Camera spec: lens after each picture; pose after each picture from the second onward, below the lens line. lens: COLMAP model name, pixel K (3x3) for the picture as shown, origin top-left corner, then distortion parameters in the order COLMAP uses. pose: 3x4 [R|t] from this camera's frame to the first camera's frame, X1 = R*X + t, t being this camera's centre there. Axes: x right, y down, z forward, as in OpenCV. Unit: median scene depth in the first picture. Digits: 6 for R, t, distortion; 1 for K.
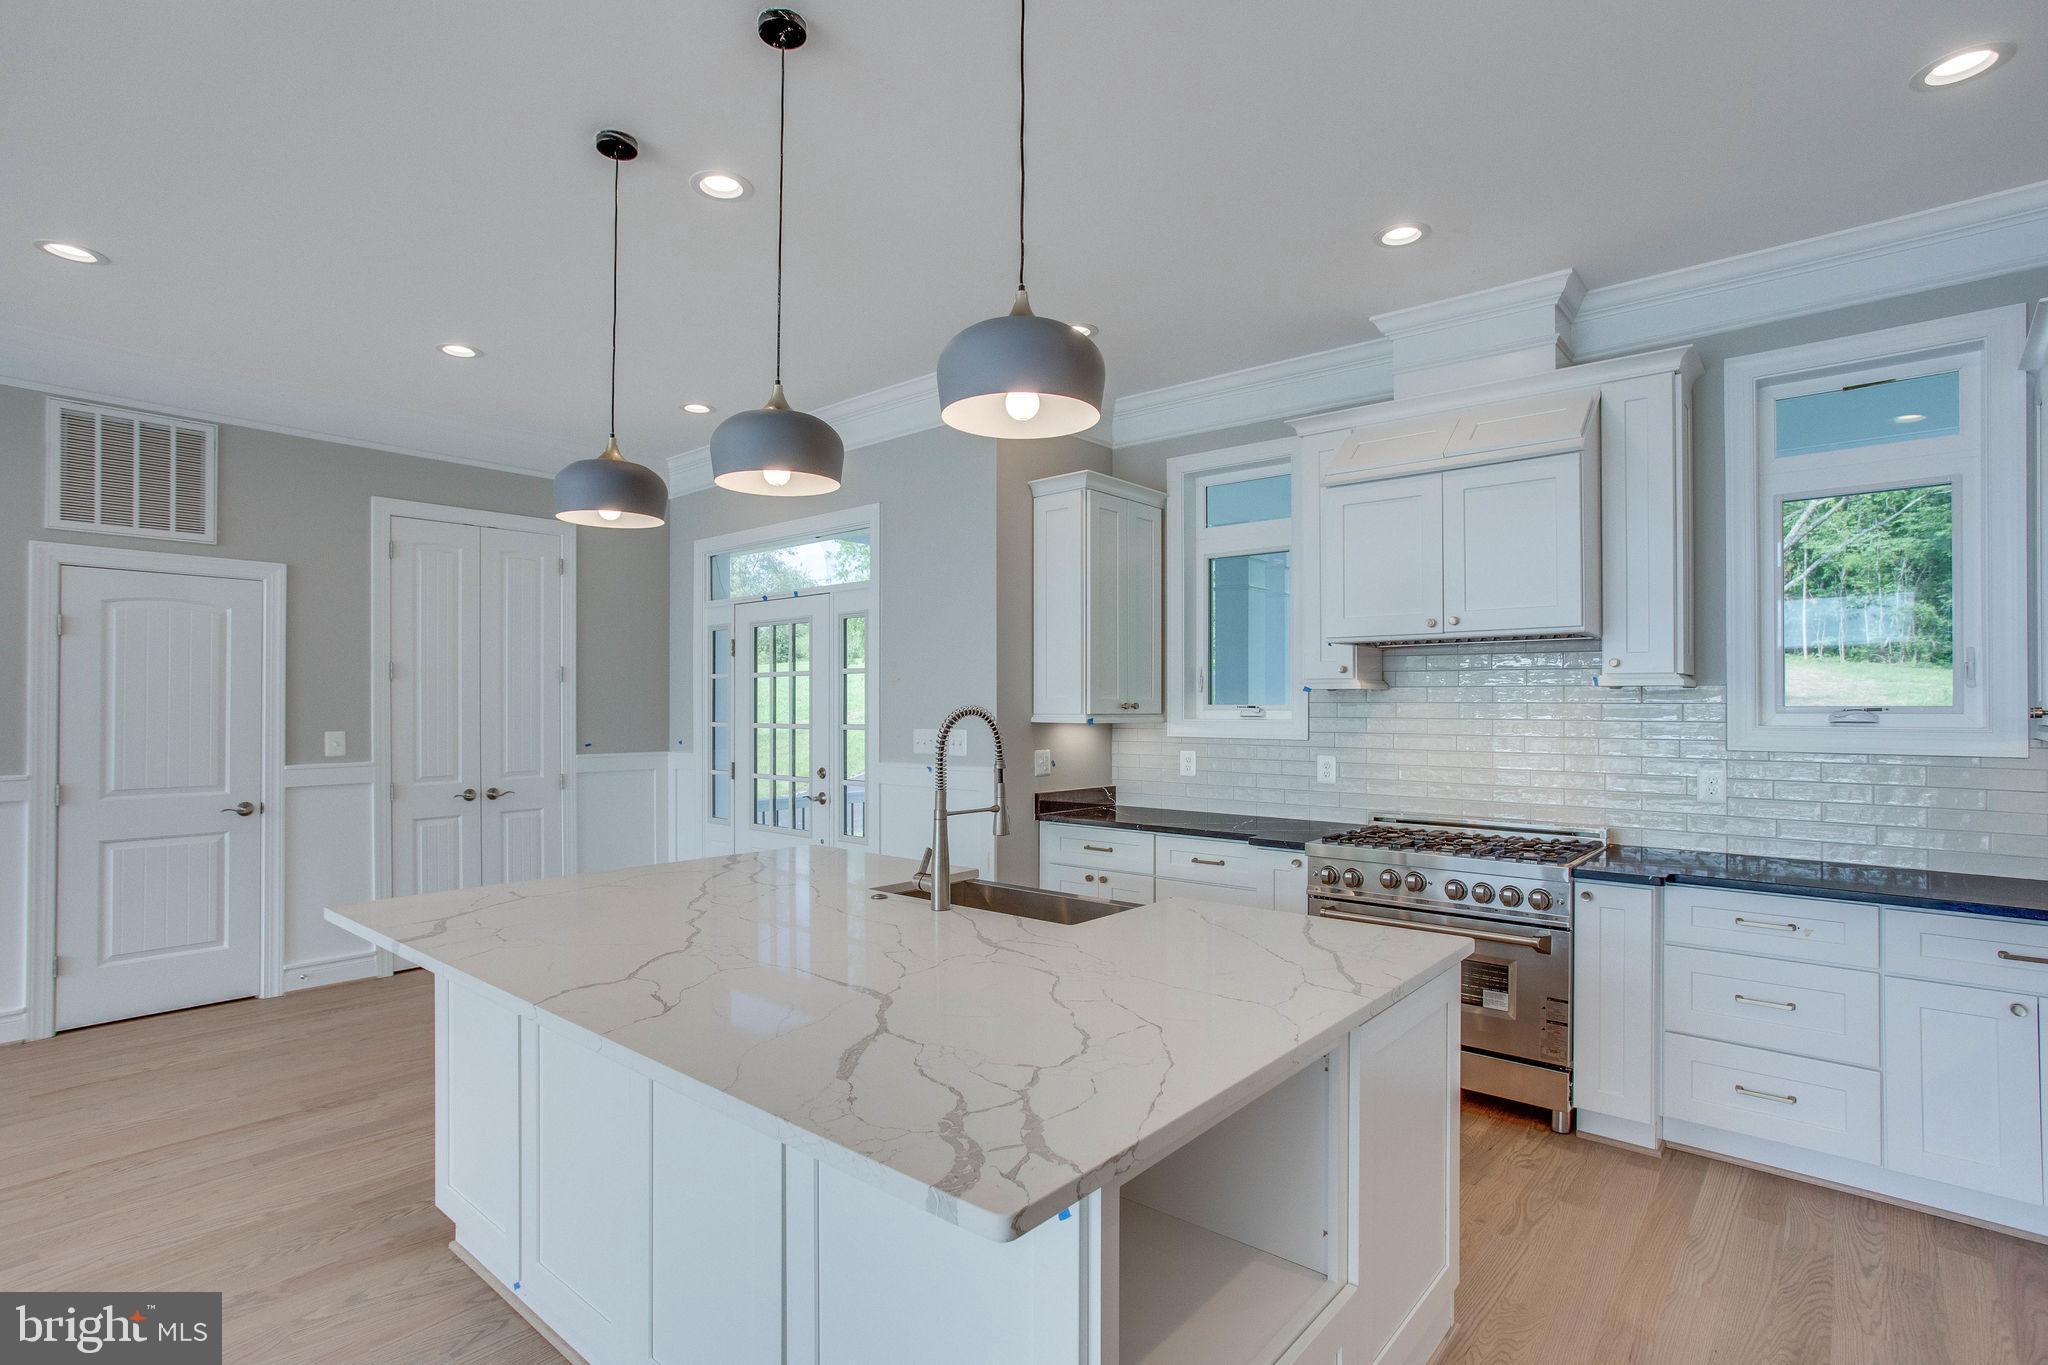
lens RADIAL K [[995.8, 0, 1029.9], [0, 995.8, 694.7], [0, 0, 1]] dist [-0.040798, 0.021332]
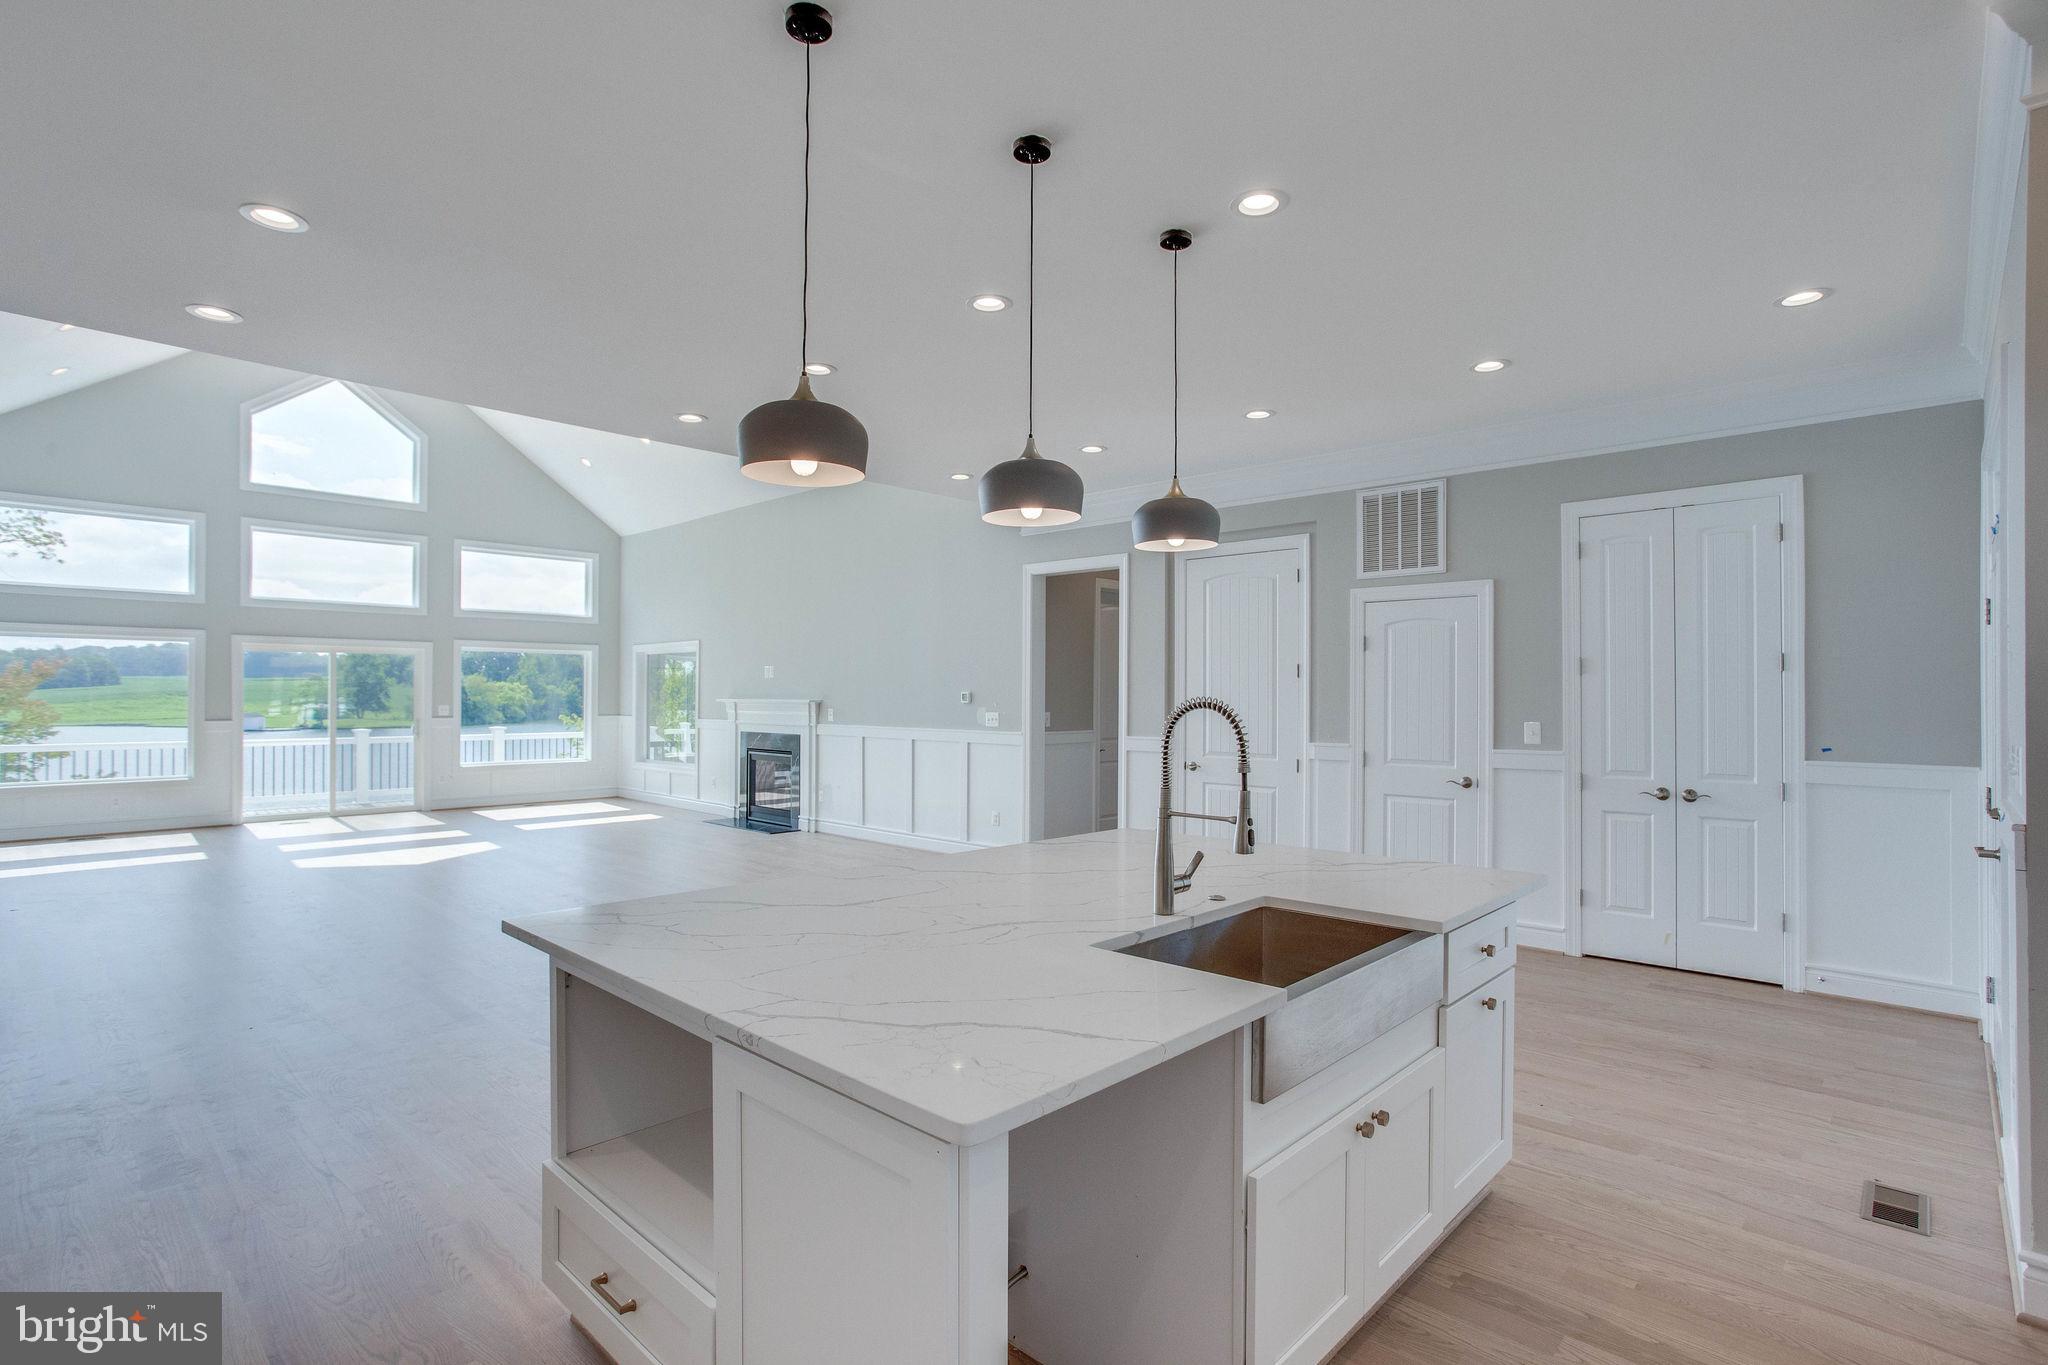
lens RADIAL K [[995.8, 0, 1022.1], [0, 995.8, 695.9], [0, 0, 1]] dist [-0.040798, 0.021332]
pose [[-0.052656, -0.001436, -0.998612, 0.489499], [0.008218, 0.999964, -0.001871, 0.005420], [0.998579, -0.008305, -0.052643, 0.521707]]
